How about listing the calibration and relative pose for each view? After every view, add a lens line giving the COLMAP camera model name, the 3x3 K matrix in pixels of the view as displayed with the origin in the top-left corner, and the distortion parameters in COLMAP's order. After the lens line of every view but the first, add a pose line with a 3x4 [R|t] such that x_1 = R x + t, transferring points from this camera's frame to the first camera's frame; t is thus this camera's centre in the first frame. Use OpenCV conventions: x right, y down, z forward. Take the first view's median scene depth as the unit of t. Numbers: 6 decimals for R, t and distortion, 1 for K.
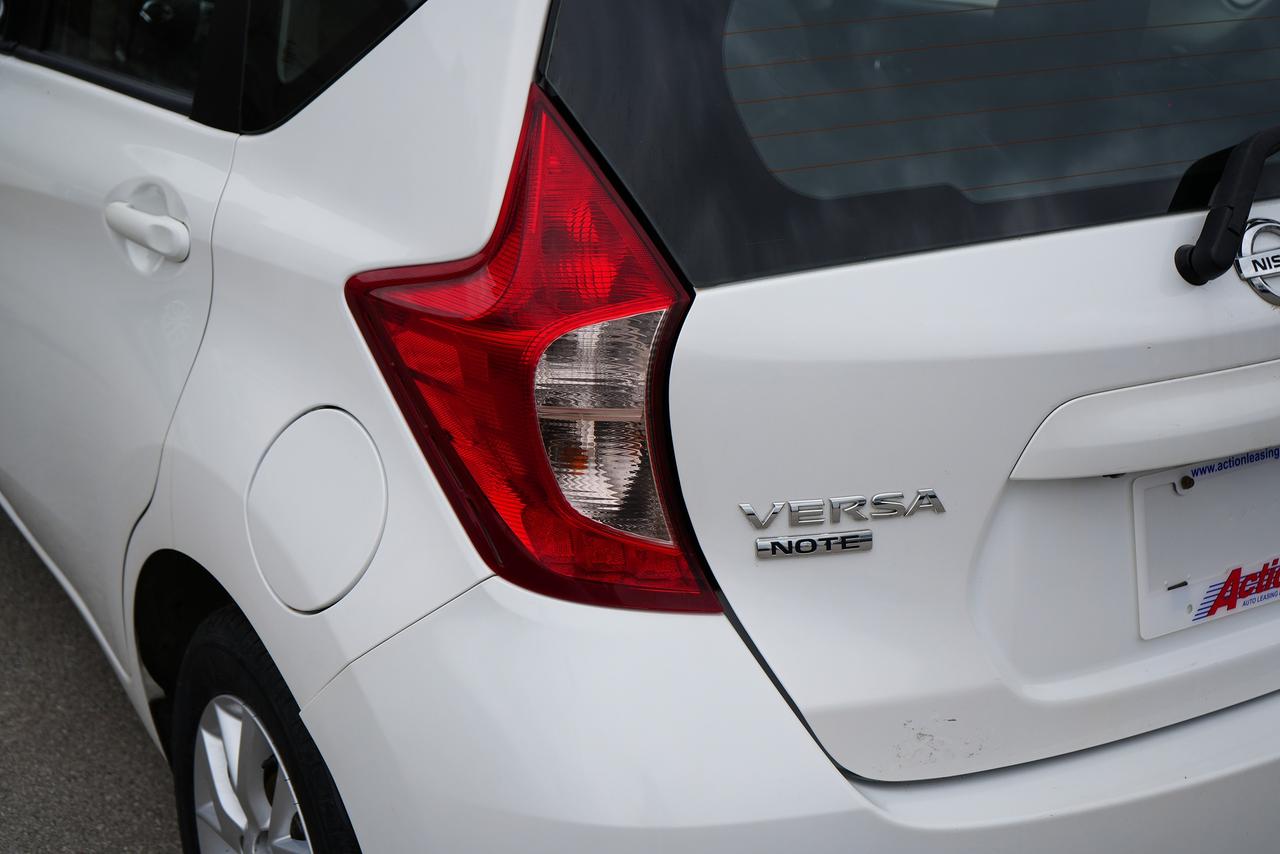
lens RADIAL K [[1864.5, 0, 640.0], [0, 1864.5, 427.0], [0, 0, 1]] dist [-0.007762, 0.030253]
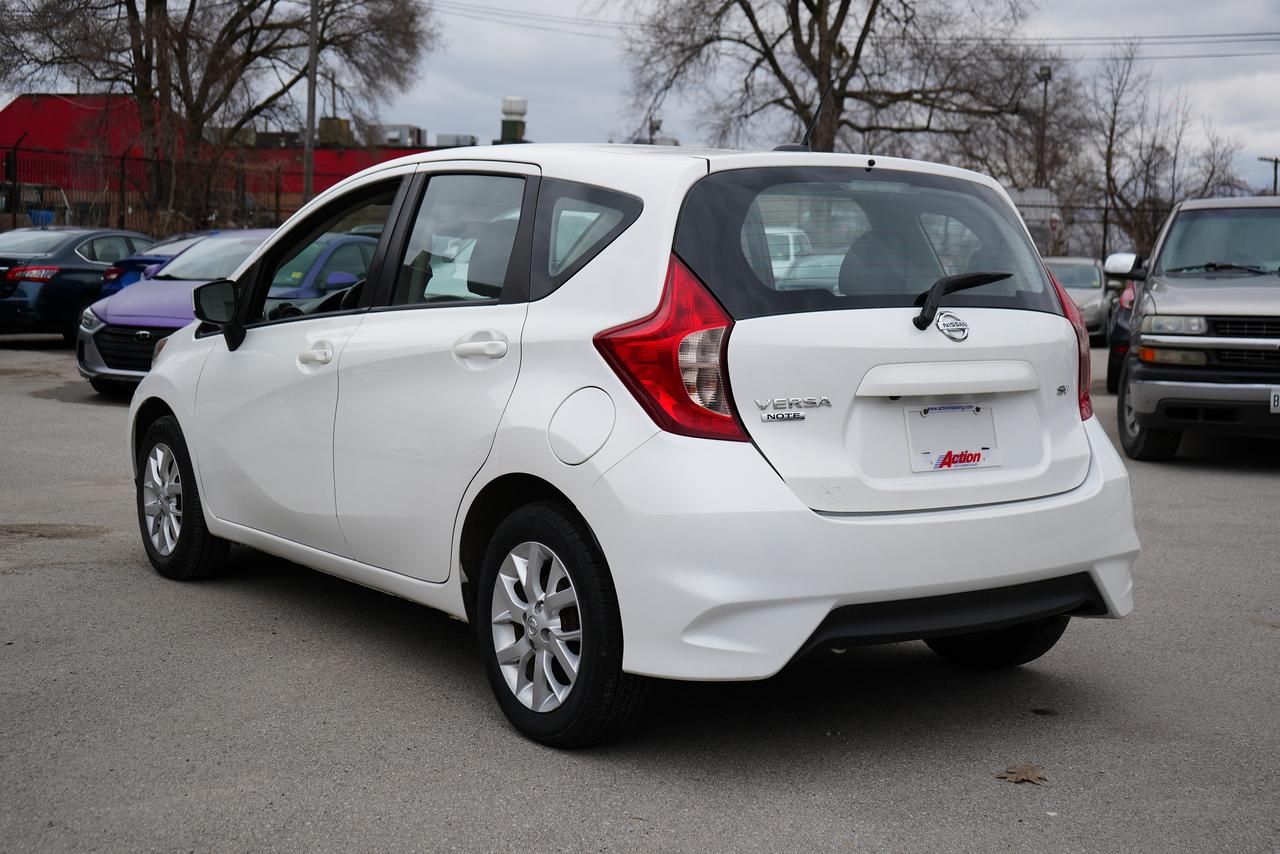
lens RADIAL K [[1659.3, 0, 641.6], [0, 1659.3, 446.3], [0, 0, 1]] dist [0.010948, -0.012754]
pose [[0.997682, -0.018649, 0.065441, -0.258593], [0.034360, 0.968168, -0.247933, 0.671183], [-0.058734, 0.249607, 0.966564, -1.233070]]
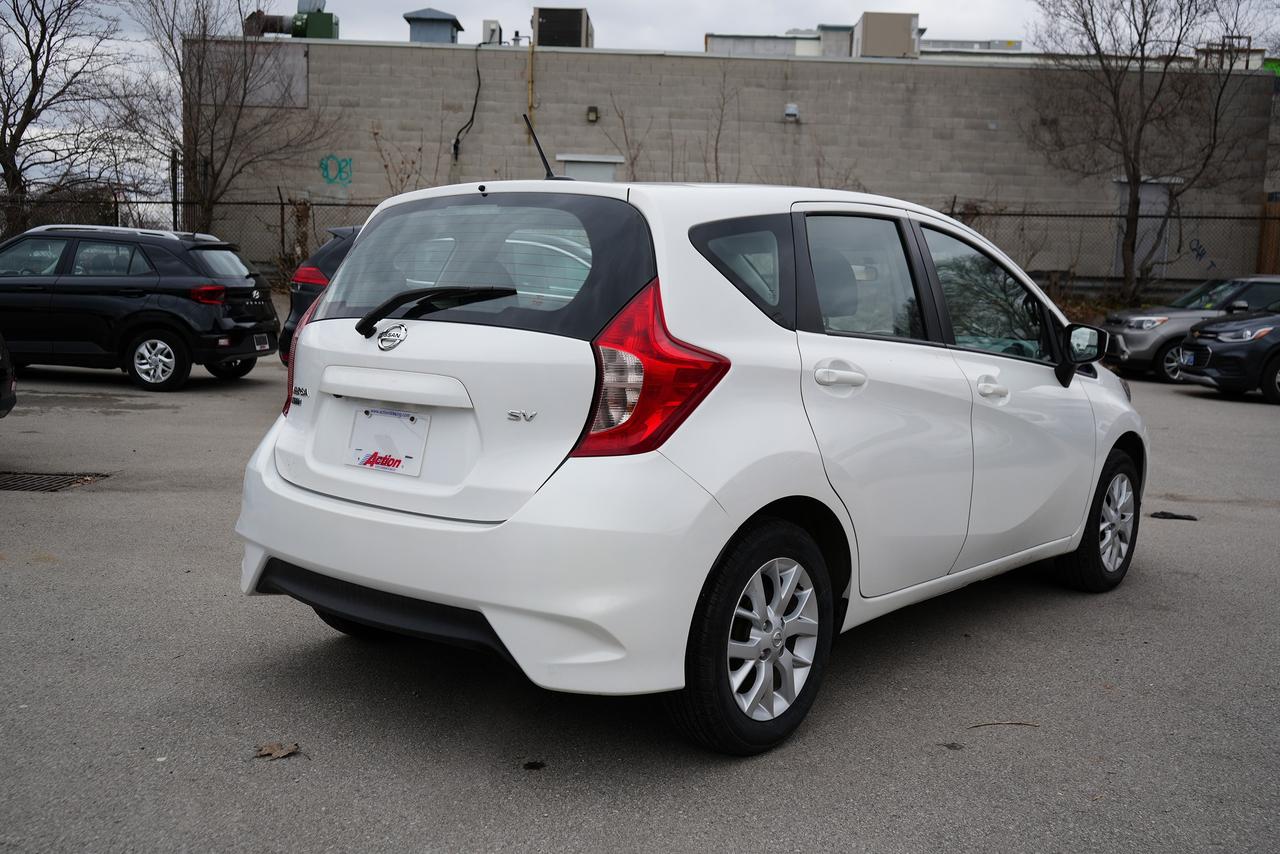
lens RADIAL K [[1187.6, 0, 640.0], [0, 1187.6, 427.0], [0, 0, 1]] dist [-0.003110, 0.009344]
pose [[0.333829, 0.079179, -0.939303, 2.262971], [-0.349412, 0.935874, -0.045292, -0.013187], [0.875483, 0.343323, 0.340087, 0.826611]]
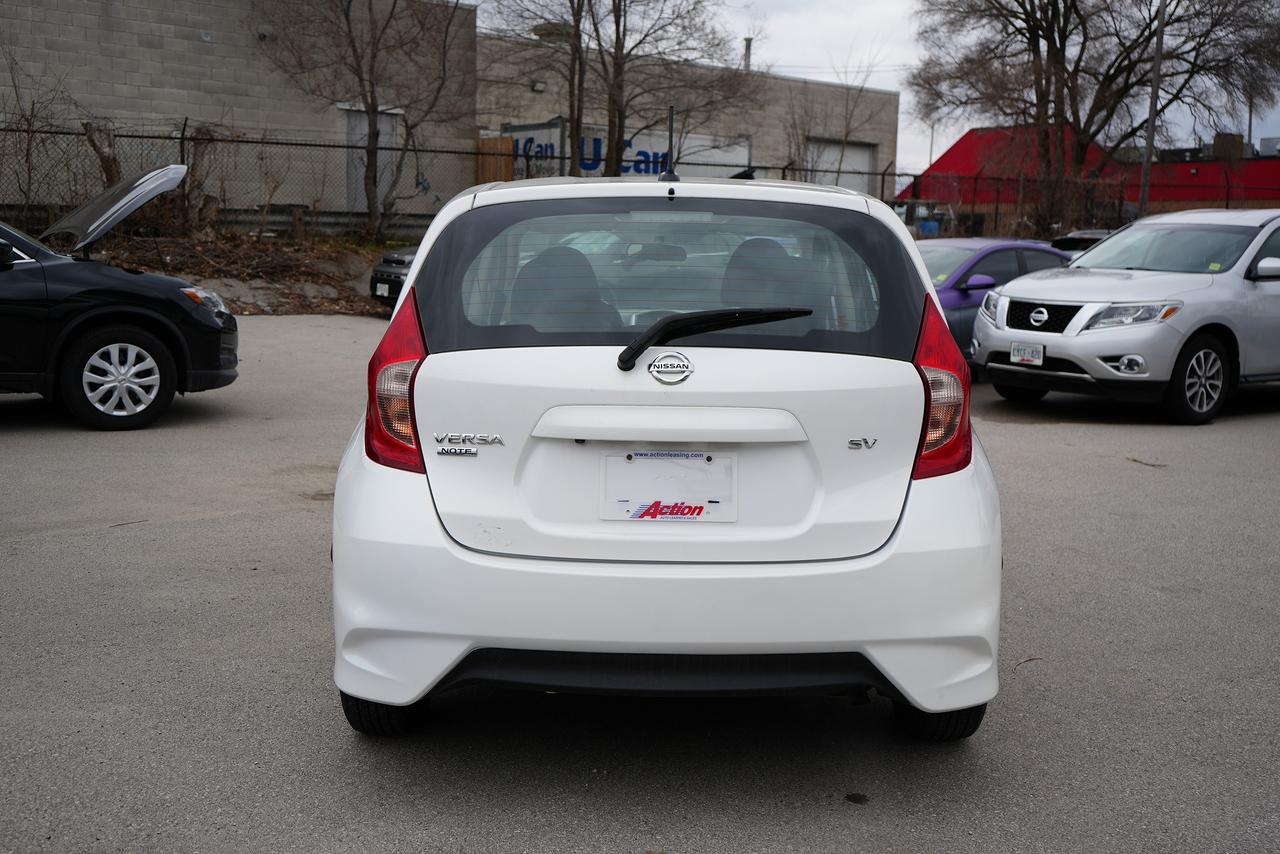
lens RADIAL K [[1340.3, 0, 640.0], [0, 1340.3, 427.0], [0, 0, 1]] dist [0.002715, 0.004607]
pose [[0.854240, 0.053192, -0.517151, 1.287210], [-0.175206, 0.966015, -0.190048, 0.341985], [0.489466, 0.252954, 0.834528, -0.466964]]
